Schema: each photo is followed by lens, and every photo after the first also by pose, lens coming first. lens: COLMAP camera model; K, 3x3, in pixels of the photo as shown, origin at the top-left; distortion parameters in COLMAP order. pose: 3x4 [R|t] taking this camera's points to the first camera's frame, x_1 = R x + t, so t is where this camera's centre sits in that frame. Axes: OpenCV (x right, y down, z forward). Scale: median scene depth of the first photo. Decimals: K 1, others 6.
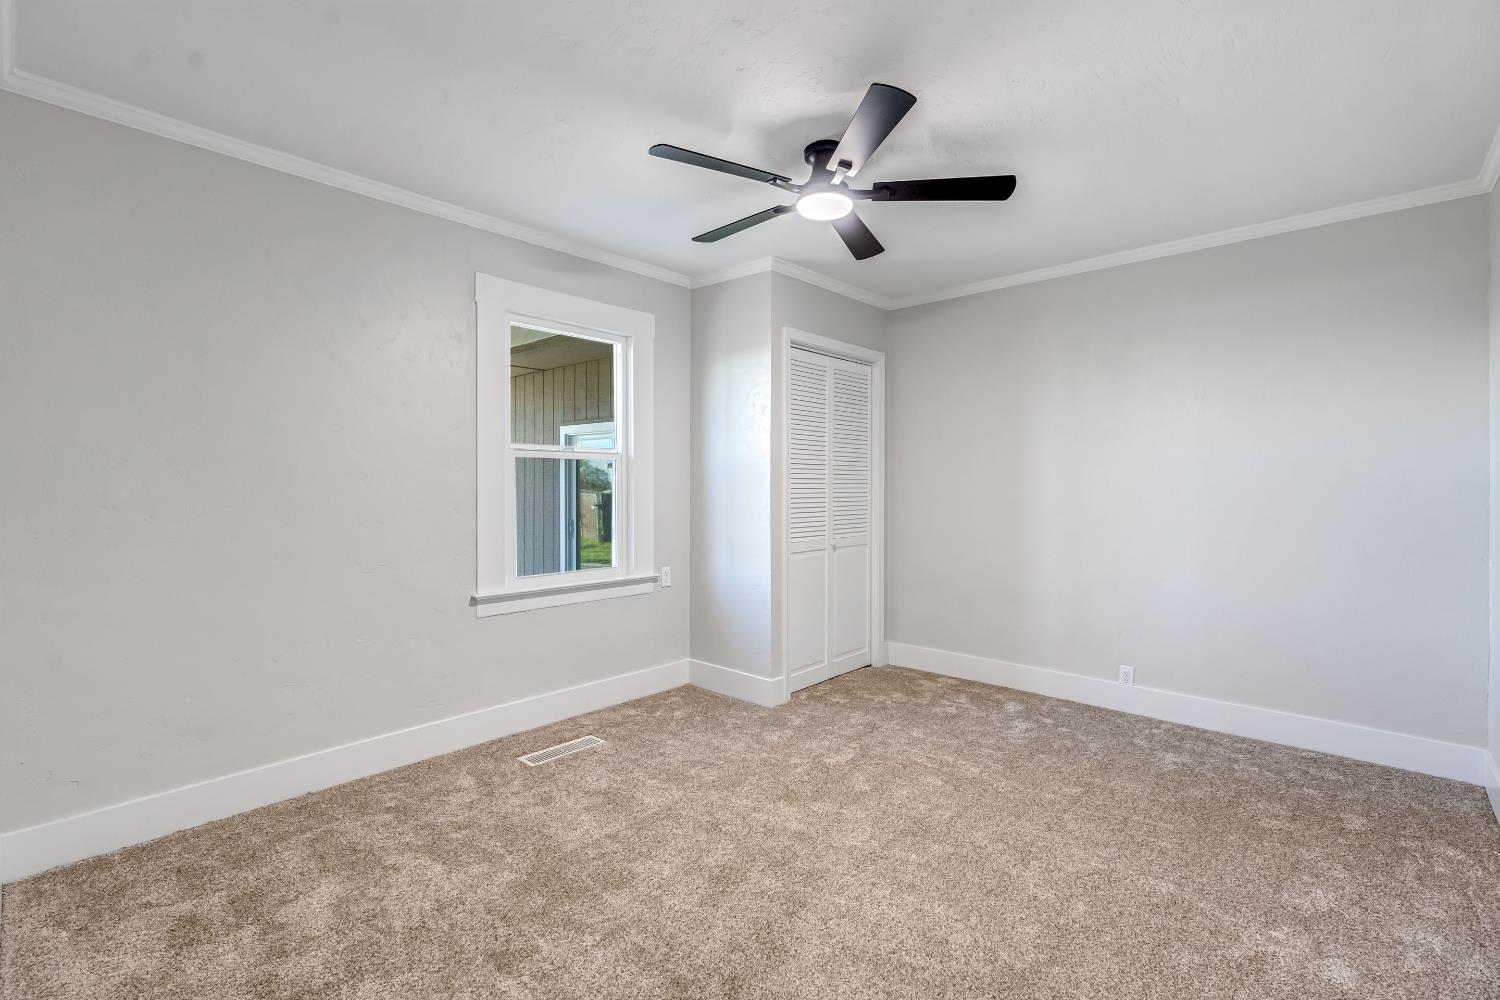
lens RADIAL K [[686.0, 0, 750.1], [0, 686.0, 487.5], [0, 0, 1]] dist [-0.001203, 0.000419]
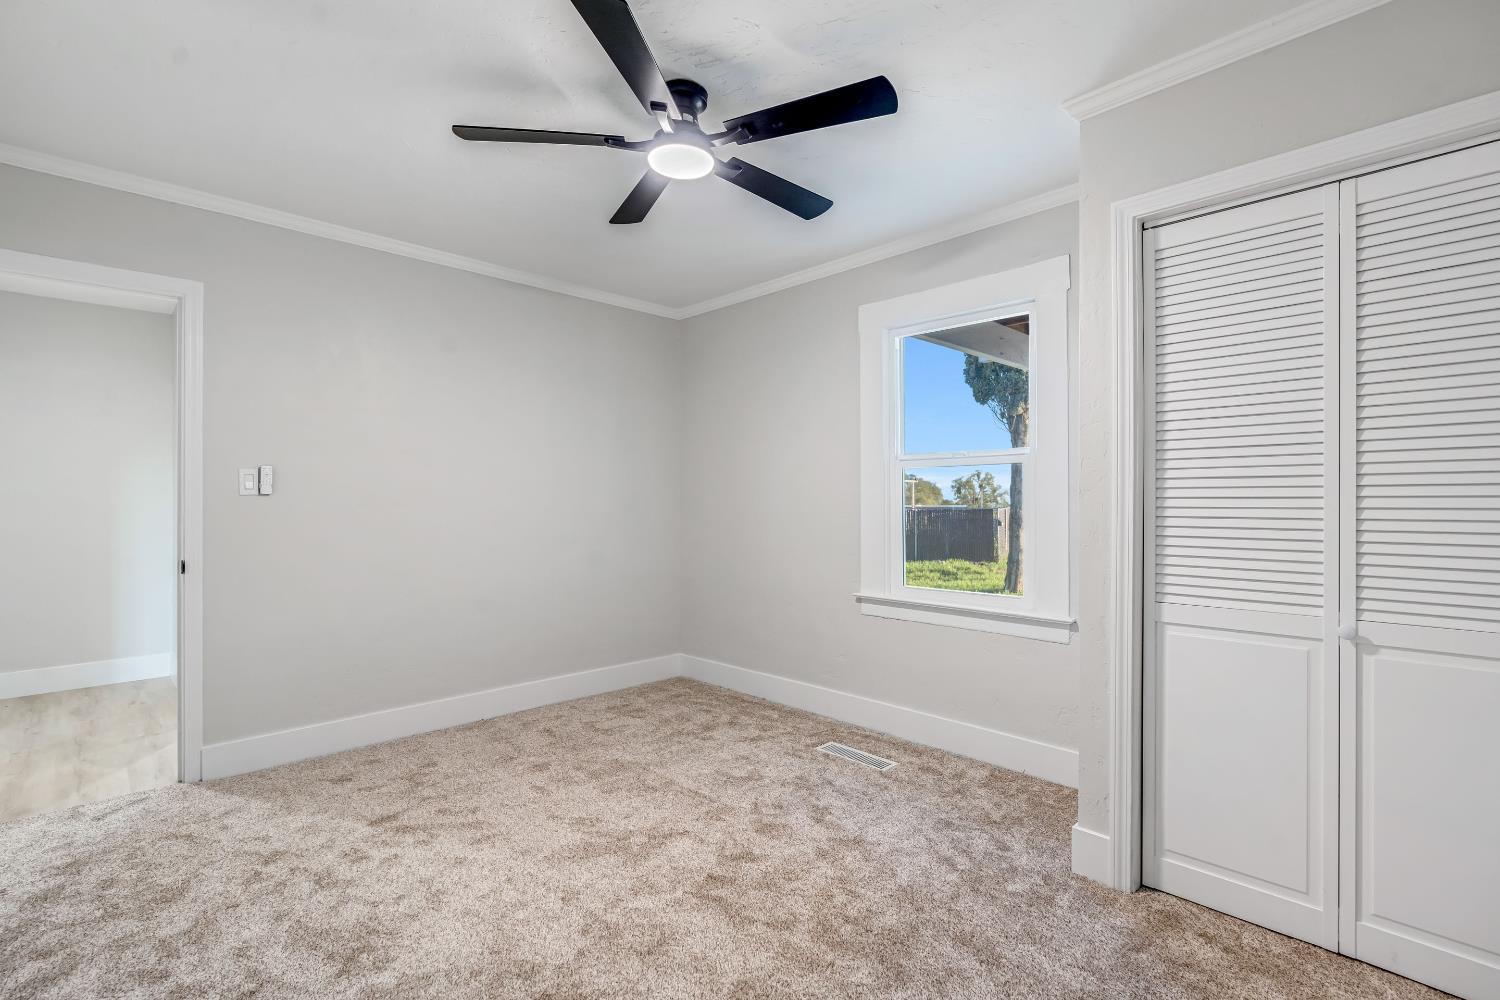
lens RADIAL K [[700.9, 0, 750.0], [0, 700.9, 500.0], [0, 0, 1]] dist [0.000846, 0.000361]
pose [[-0.068475, 0.000012, -0.997653, 0.751173], [-0.000917, 1.000000, 0.000075, 0.004044], [0.997652, 0.000920, -0.068475, 0.889043]]
